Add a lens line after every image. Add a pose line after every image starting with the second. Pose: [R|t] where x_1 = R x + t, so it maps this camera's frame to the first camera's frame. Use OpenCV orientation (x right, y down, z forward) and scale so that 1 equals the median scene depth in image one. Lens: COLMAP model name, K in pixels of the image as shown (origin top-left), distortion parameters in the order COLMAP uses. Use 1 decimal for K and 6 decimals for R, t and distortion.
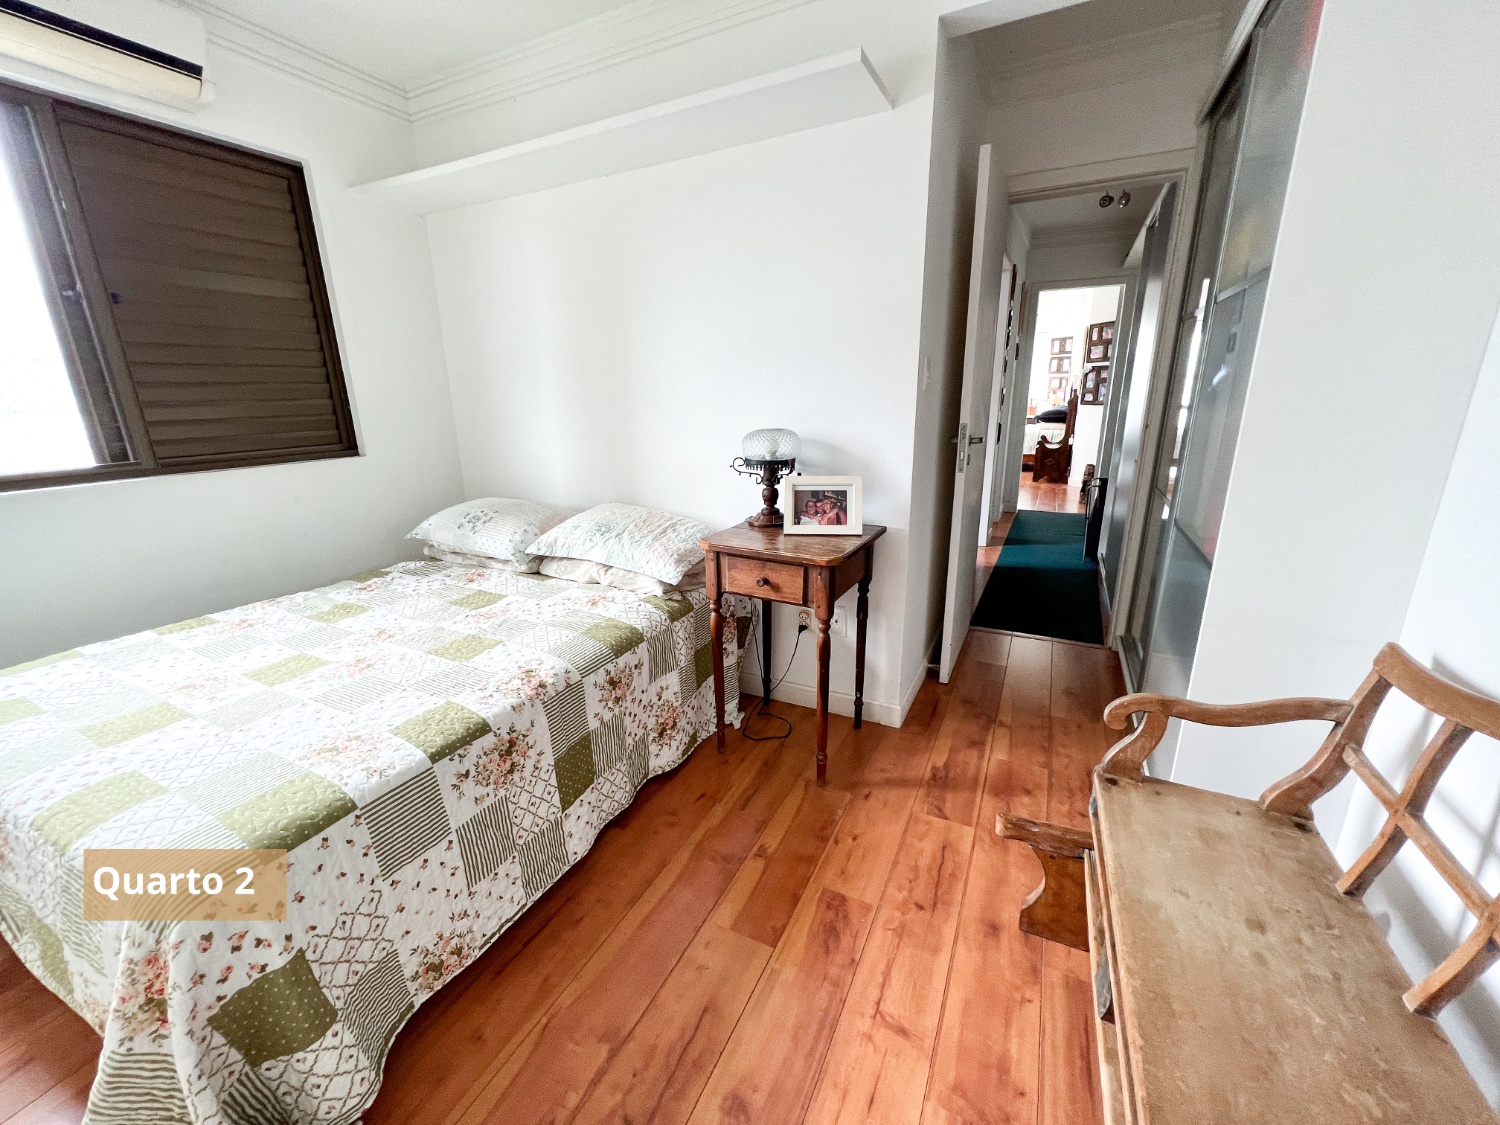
lens RADIAL K [[606.4, 0, 744.8], [0, 606.4, 567.4], [0, 0, 1]] dist [0.000706, -0.000152]
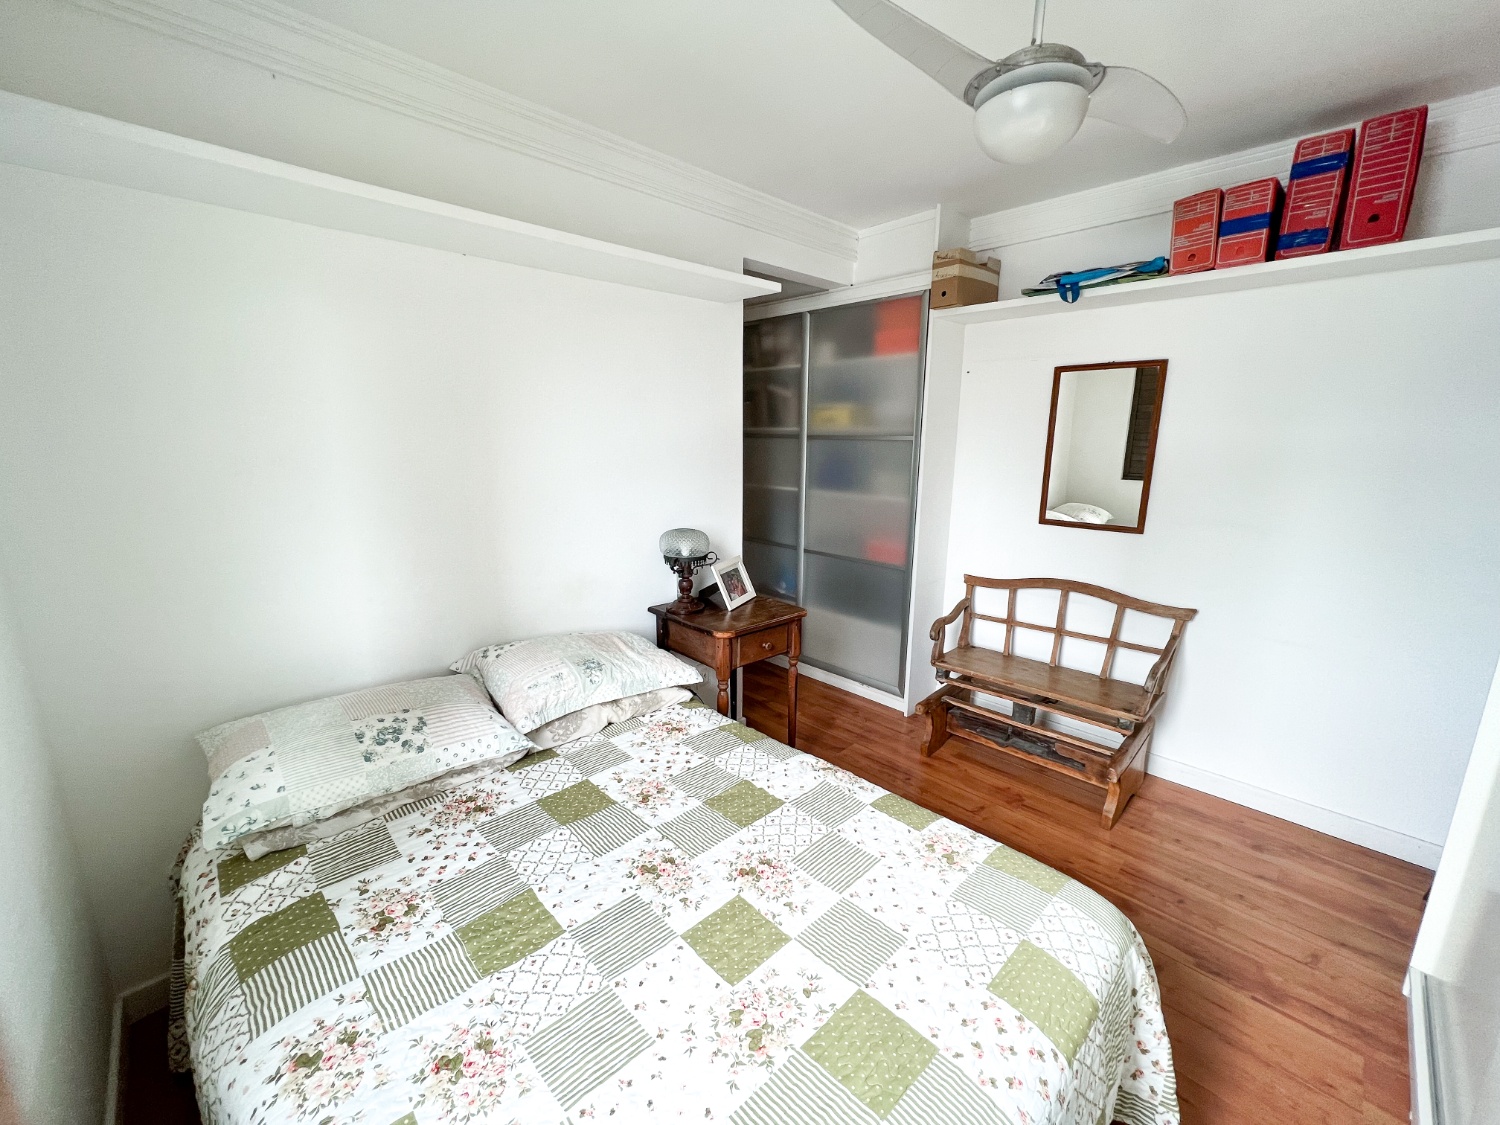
lens RADIAL K [[606.4, 0, 749.9], [0, 606.4, 560.4], [0, 0, 1]] dist [0.000706, -0.000152]
pose [[0.315864, -0.174941, 0.932537, -1.030179], [0.254498, 0.962459, 0.094352, -0.252872], [-0.914035, 0.207527, 0.348529, 0.489423]]
